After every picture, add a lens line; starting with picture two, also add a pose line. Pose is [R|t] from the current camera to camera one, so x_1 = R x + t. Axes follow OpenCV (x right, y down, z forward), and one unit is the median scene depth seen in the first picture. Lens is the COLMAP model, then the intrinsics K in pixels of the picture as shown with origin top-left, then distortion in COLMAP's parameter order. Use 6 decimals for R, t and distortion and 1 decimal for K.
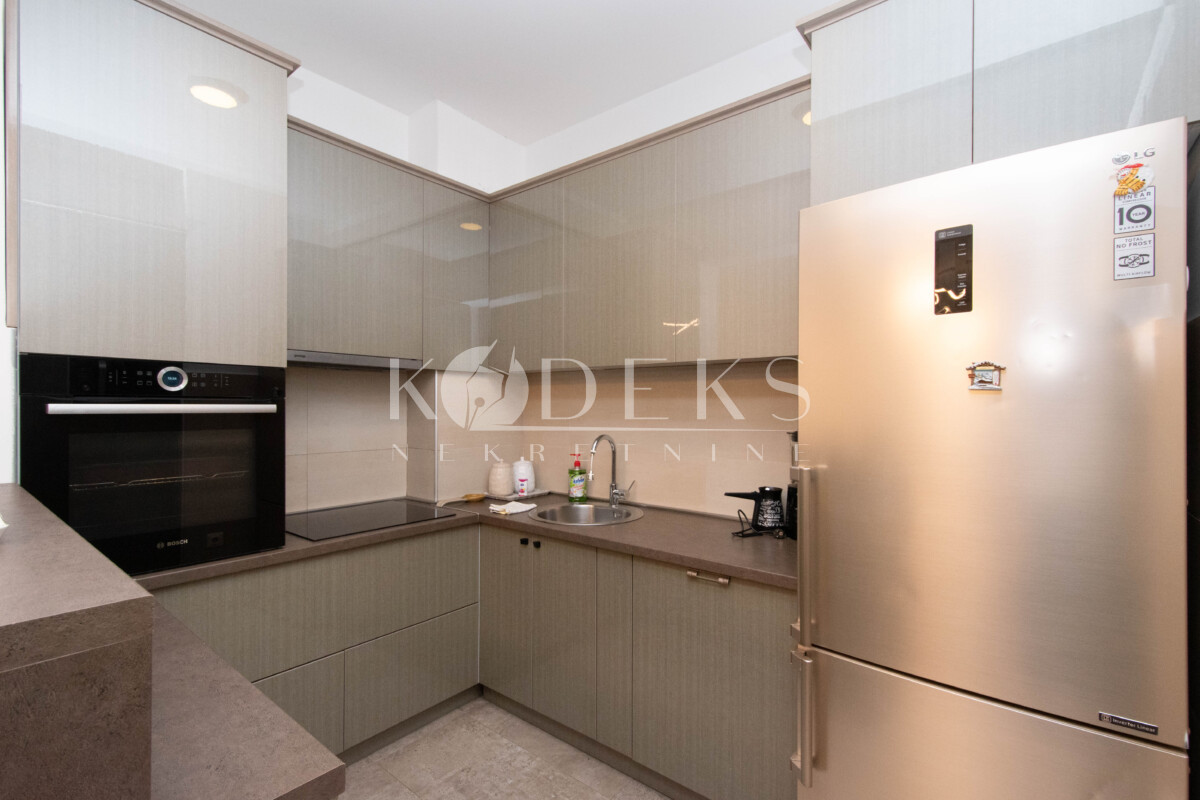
lens RADIAL K [[527.2, 0, 602.4], [0, 527.2, 398.3], [0, 0, 1]] dist [0.000684, -0.000186]
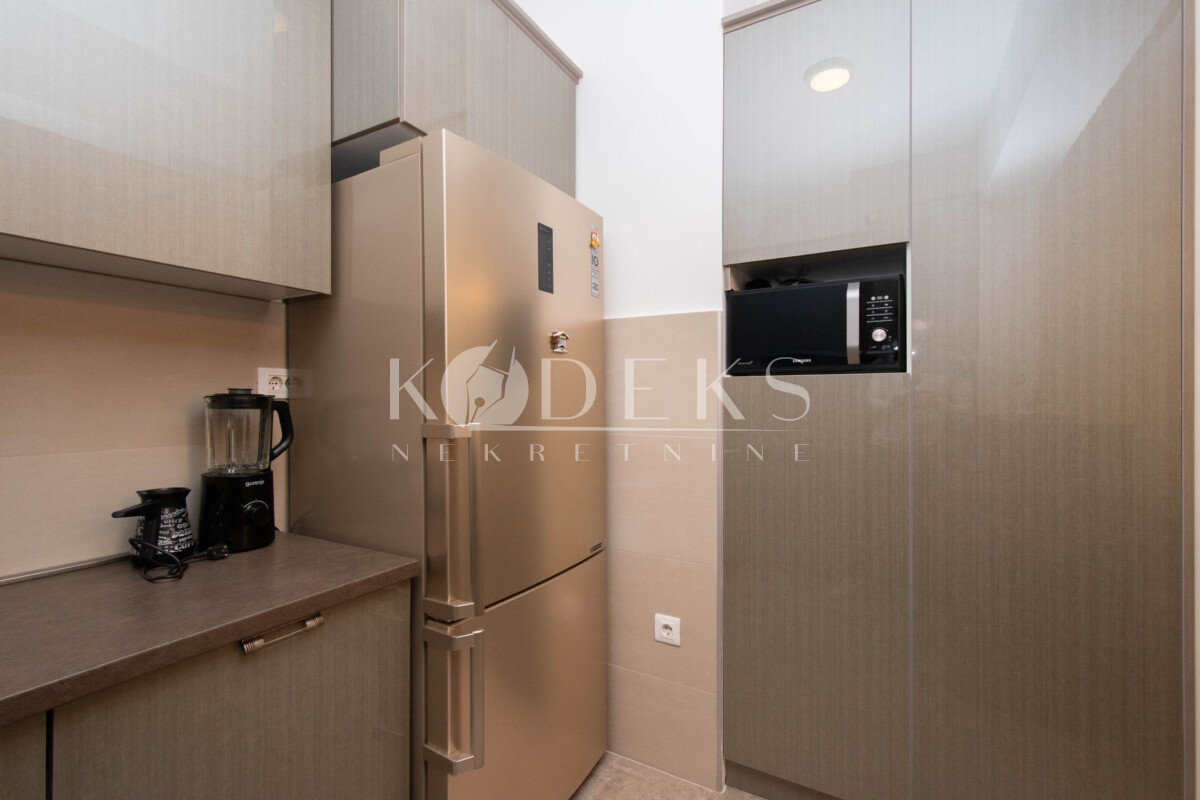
lens RADIAL K [[527.2, 0, 602.4], [0, 527.2, 398.3], [0, 0, 1]] dist [0.000684, -0.000186]
pose [[-0.177165, 0.000687, 0.984181, -0.635262], [-0.020678, 0.999776, -0.004420, 0.103690], [-0.983964, -0.021134, -0.177111, 1.094795]]
